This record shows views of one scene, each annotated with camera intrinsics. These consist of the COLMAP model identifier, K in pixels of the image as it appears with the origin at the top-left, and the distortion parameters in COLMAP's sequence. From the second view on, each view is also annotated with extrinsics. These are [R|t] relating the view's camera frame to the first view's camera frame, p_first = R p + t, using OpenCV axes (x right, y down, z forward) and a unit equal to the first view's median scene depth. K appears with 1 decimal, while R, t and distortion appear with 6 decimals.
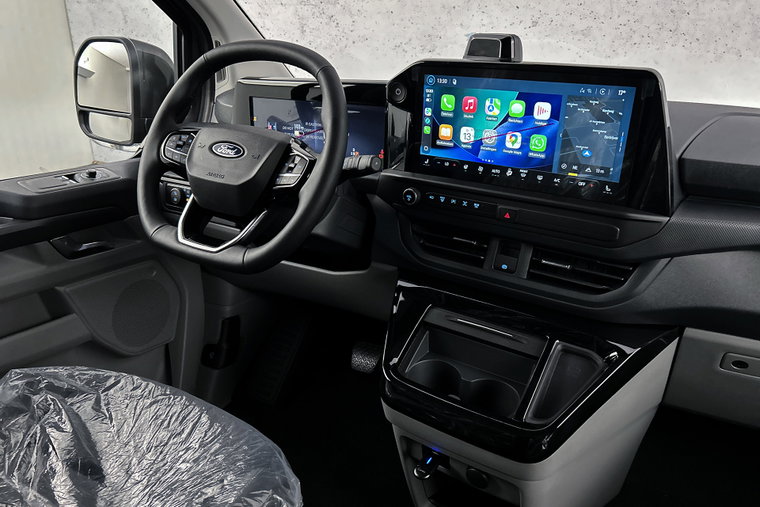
lens RADIAL K [[564.7, 0, 380.0], [0, 564.7, 253.5], [0, 0, 1]] dist [0.051318, -0.054070]
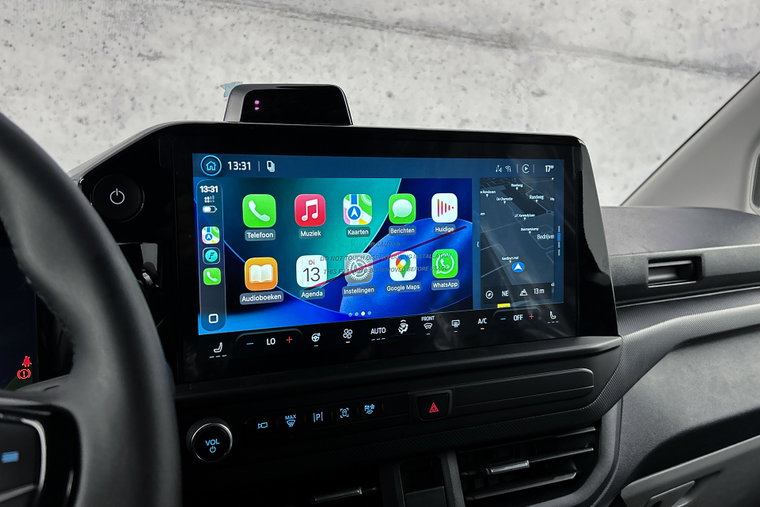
lens RADIAL K [[654.8, 0, 376.2], [0, 654.8, 253.0], [0, 0, 1]] dist [0.029728, -0.009153]
pose [[0.538186, -0.091868, 0.837804, -0.282816], [0.326532, 0.939135, -0.106778, -0.150211], [-0.777002, 0.331037, 0.535427, 0.670686]]
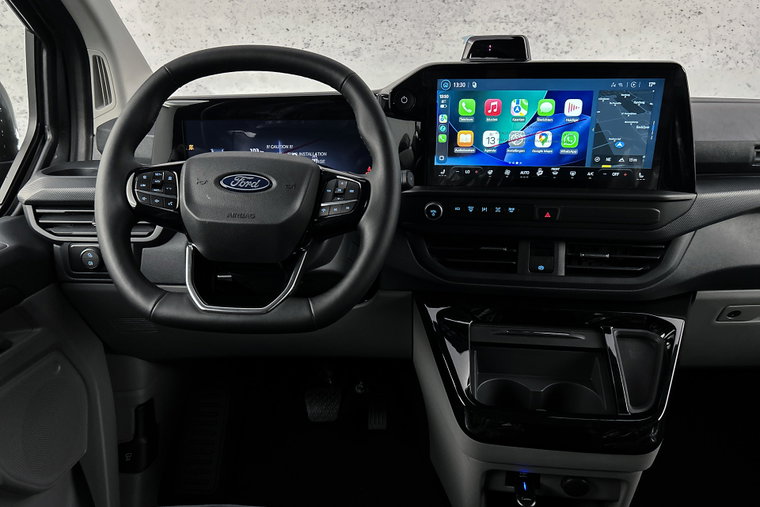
lens RADIAL K [[564.7, 0, 380.0], [0, 564.7, 253.5], [0, 0, 1]] dist [0.051318, -0.054070]
pose [[0.894341, -0.163694, 0.416362, -0.455011], [0.180684, 0.983540, -0.001425, -0.052159], [-0.409276, 0.076504, 0.909198, 0.222950]]
